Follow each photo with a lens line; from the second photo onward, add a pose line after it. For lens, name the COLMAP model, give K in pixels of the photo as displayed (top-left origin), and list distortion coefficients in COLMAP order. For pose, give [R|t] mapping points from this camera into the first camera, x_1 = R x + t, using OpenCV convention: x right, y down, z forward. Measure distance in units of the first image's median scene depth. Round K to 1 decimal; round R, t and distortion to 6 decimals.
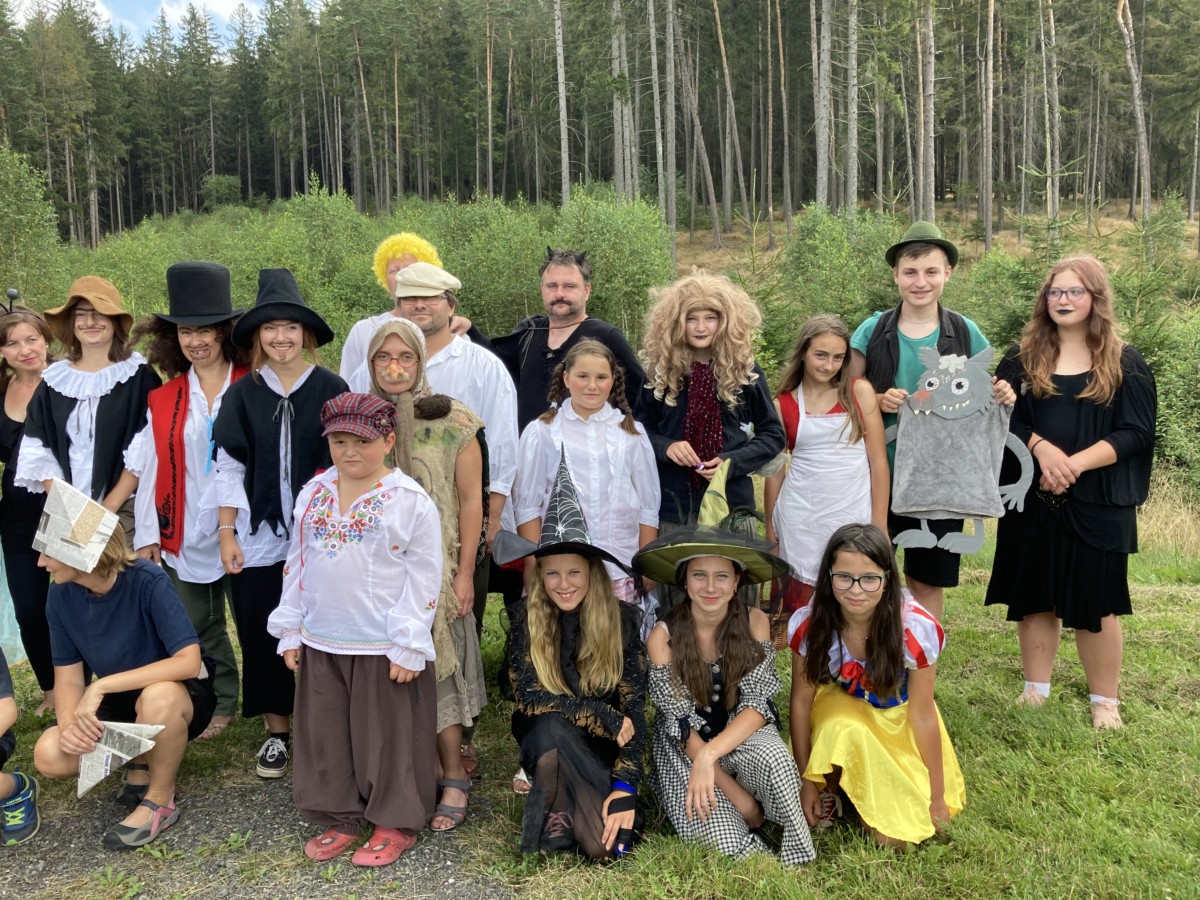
lens RADIAL K [[982.1, 0, 577.8], [0, 982.1, 438.0], [0, 0, 1]] dist [0.015878, 0.001314]
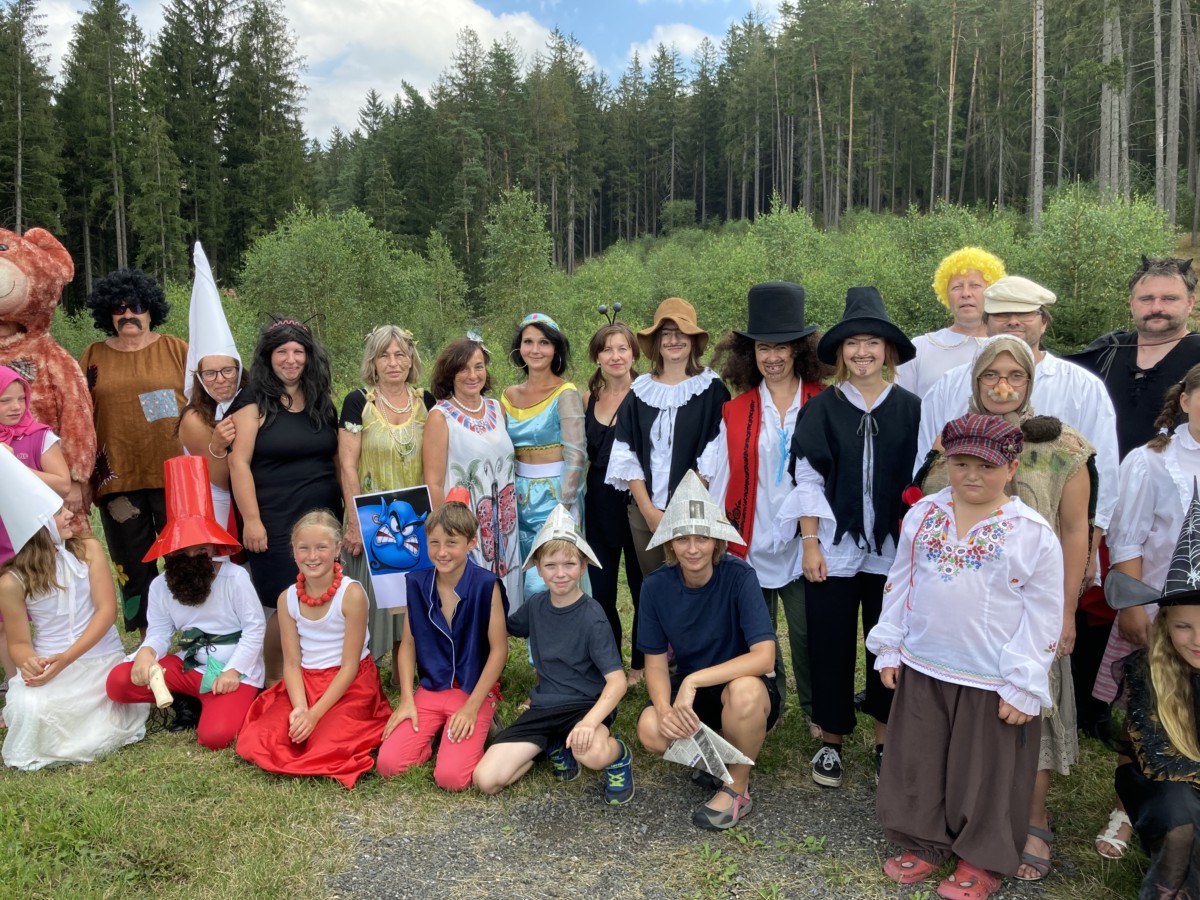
lens RADIAL K [[973.5, 0, 595.4], [0, 973.5, 453.0], [0, 0, 1]] dist [0.009341, 0.005672]
pose [[0.913030, 0.050225, -0.404788, -0.117727], [-0.049984, 0.998688, 0.011172, 0.001127], [0.404818, 0.010032, 0.914342, -0.018565]]
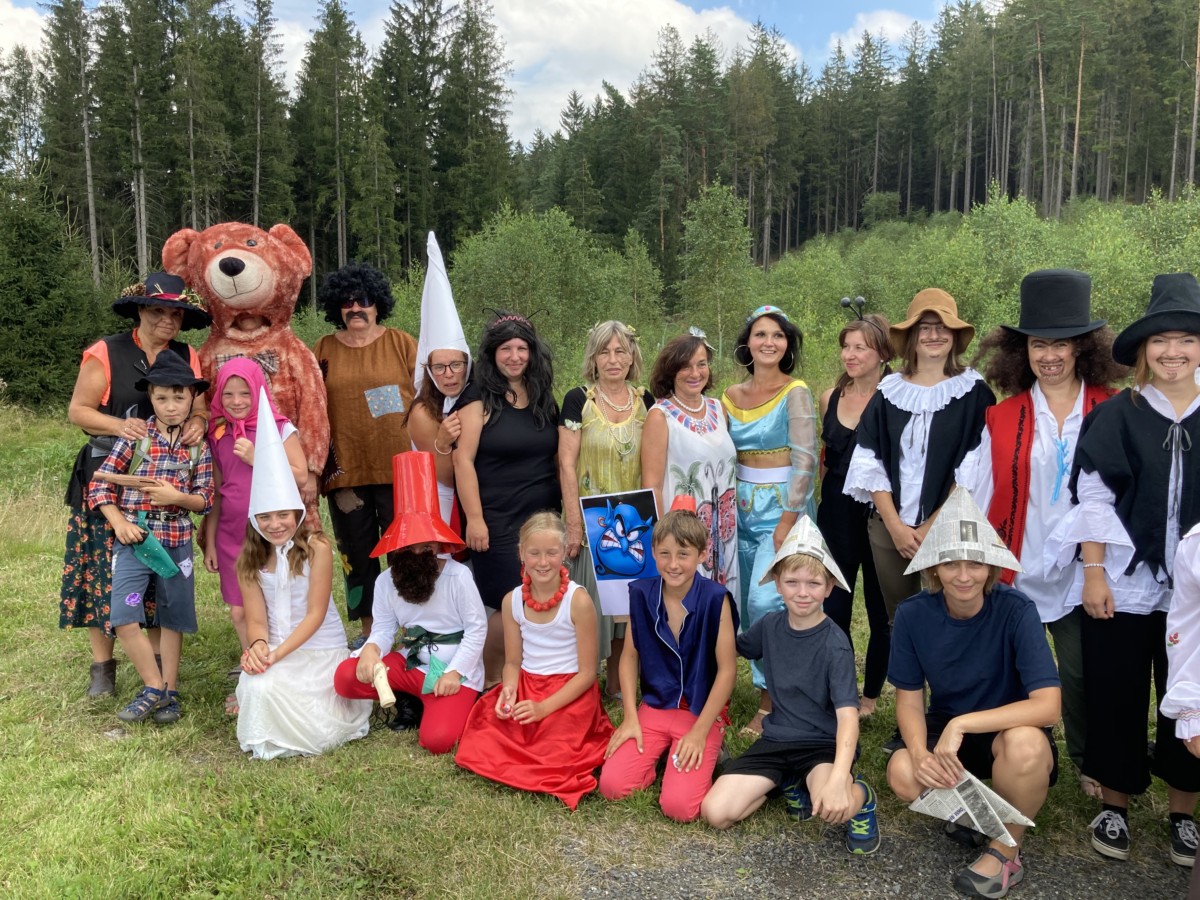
lens RADIAL K [[974.8, 0, 600.0], [0, 974.8, 450.0], [0, 0, 1]] dist [0.014121, 0.006477]
pose [[0.819993, 0.073690, -0.567610, -0.182033], [-0.074049, 0.997002, 0.022462, -0.001034], [0.567563, 0.023612, 0.822991, 0.015140]]
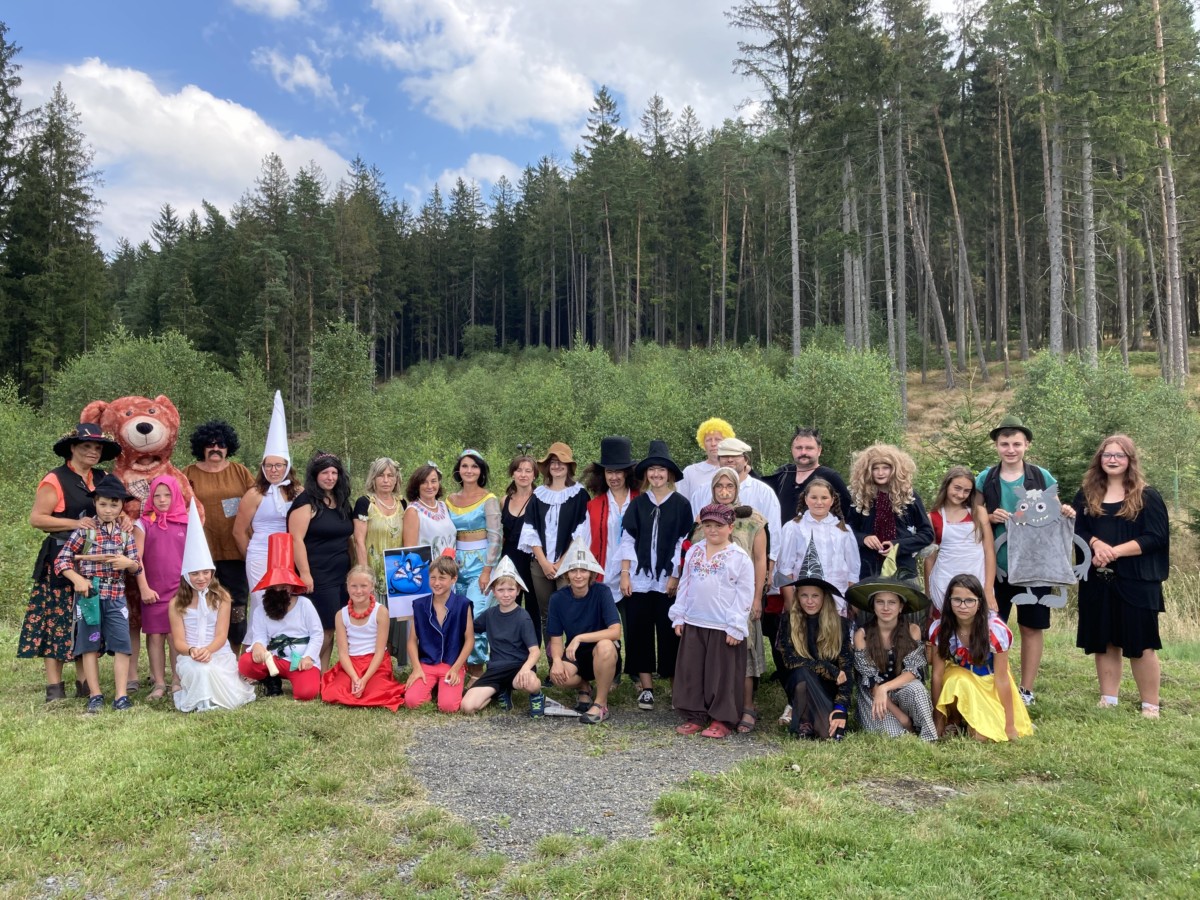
lens RADIAL K [[974.8, 0, 600.0], [0, 974.8, 450.0], [0, 0, 1]] dist [0.014121, 0.006477]
pose [[0.978258, 0.008677, -0.207211, -0.016076], [-0.034624, 0.991935, -0.121925, 0.071285], [0.204481, 0.126449, 0.970669, -0.742763]]
